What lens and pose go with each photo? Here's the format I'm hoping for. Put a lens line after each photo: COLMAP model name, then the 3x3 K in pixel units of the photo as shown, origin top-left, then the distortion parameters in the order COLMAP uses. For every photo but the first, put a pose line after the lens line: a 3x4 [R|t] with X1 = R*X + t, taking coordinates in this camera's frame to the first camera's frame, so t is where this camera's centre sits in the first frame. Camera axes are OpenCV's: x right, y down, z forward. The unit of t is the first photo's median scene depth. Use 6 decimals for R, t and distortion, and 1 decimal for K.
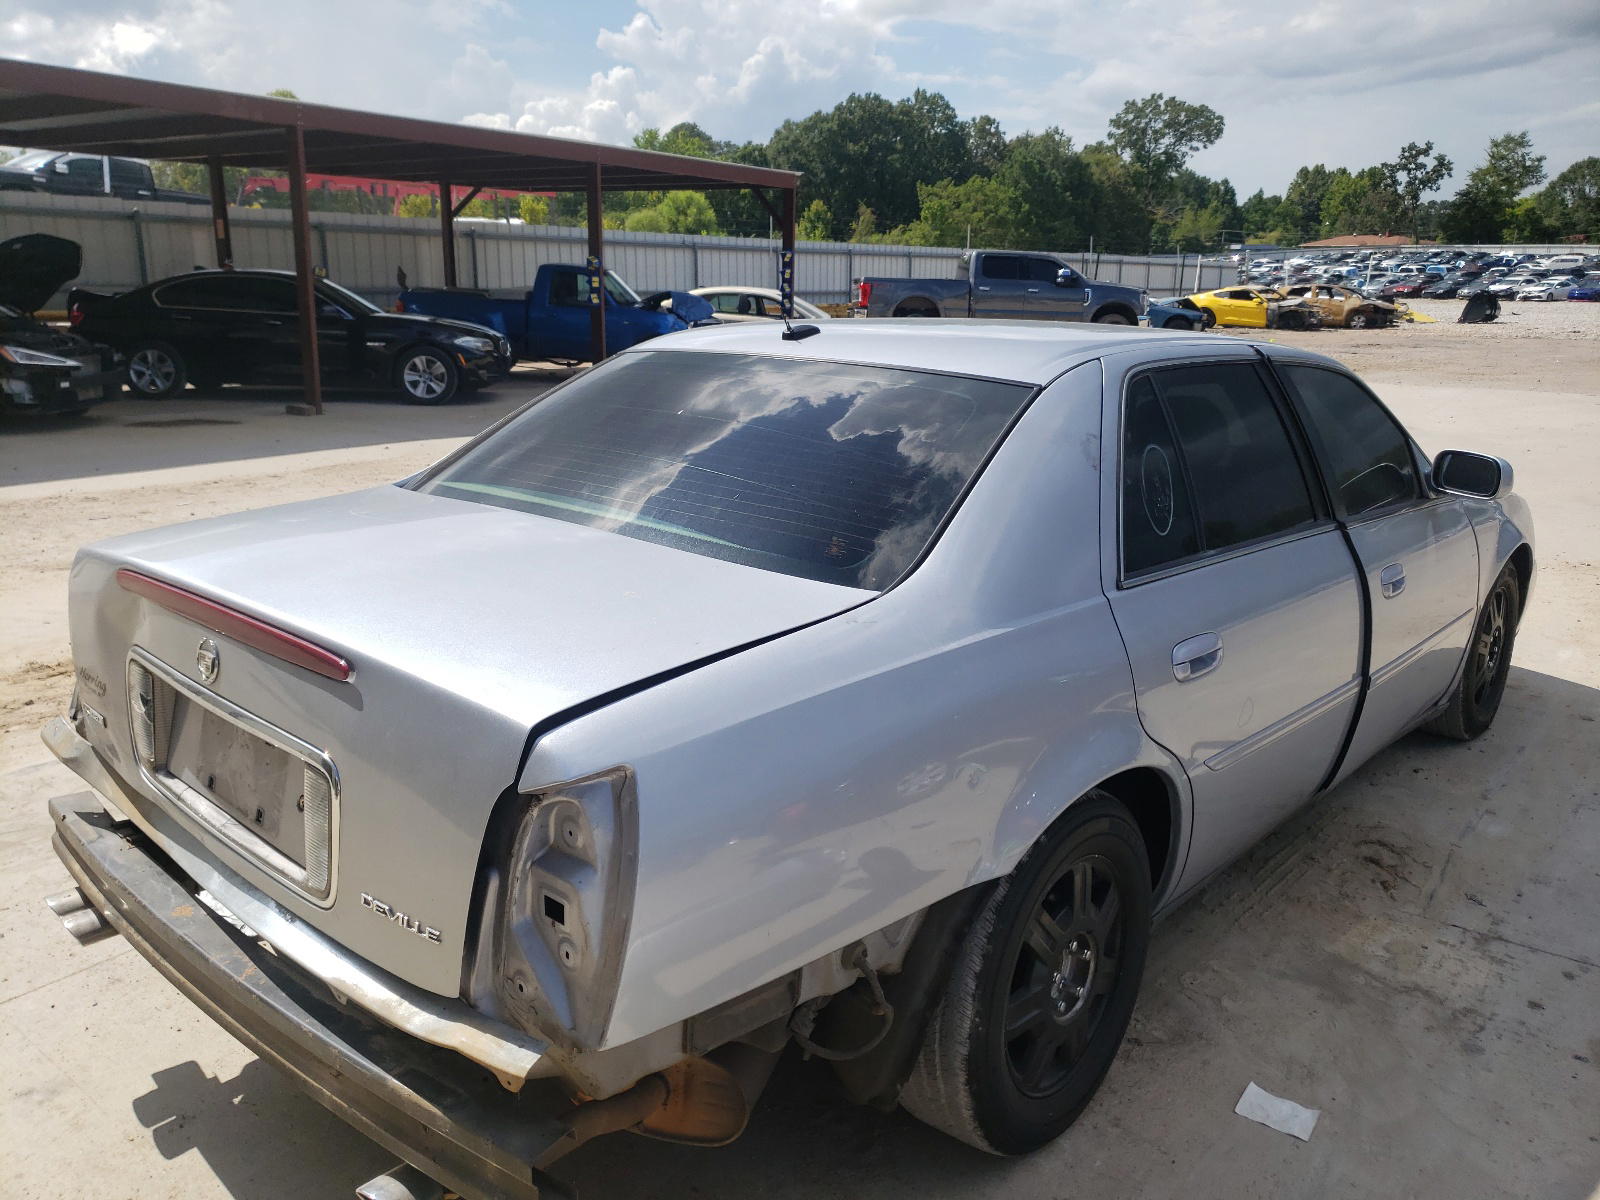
lens RADIAL K [[1326.7, 0, 800.6], [0, 1326.7, 611.0], [0, 0, 1]] dist [0.065564, -0.000645]
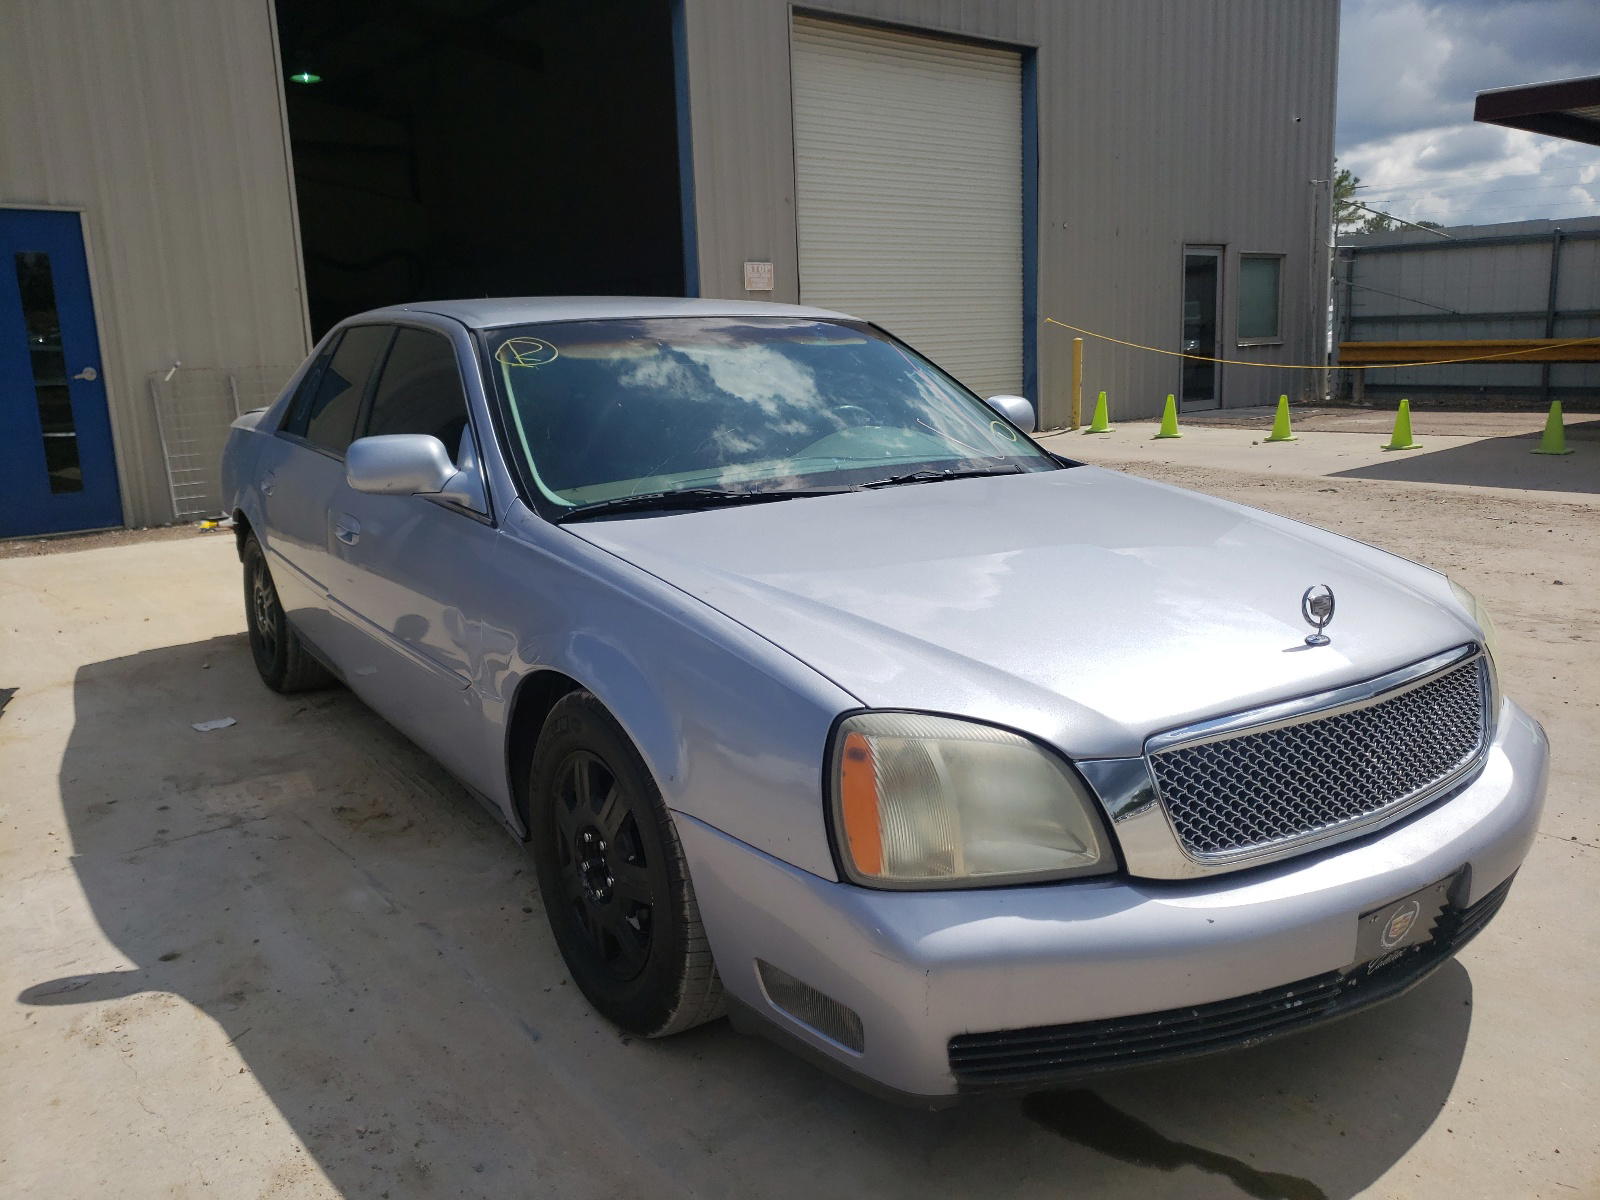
lens RADIAL K [[1186.3, 0, 800.2], [0, 1186.3, 599.9], [0, 0, 1]] dist [0.009359, 0.006276]
pose [[-0.263827, 0.163959, -0.950533, 1.373301], [-0.243521, 0.942203, 0.230113, -0.312416], [0.933324, 0.292185, -0.208651, 1.665262]]
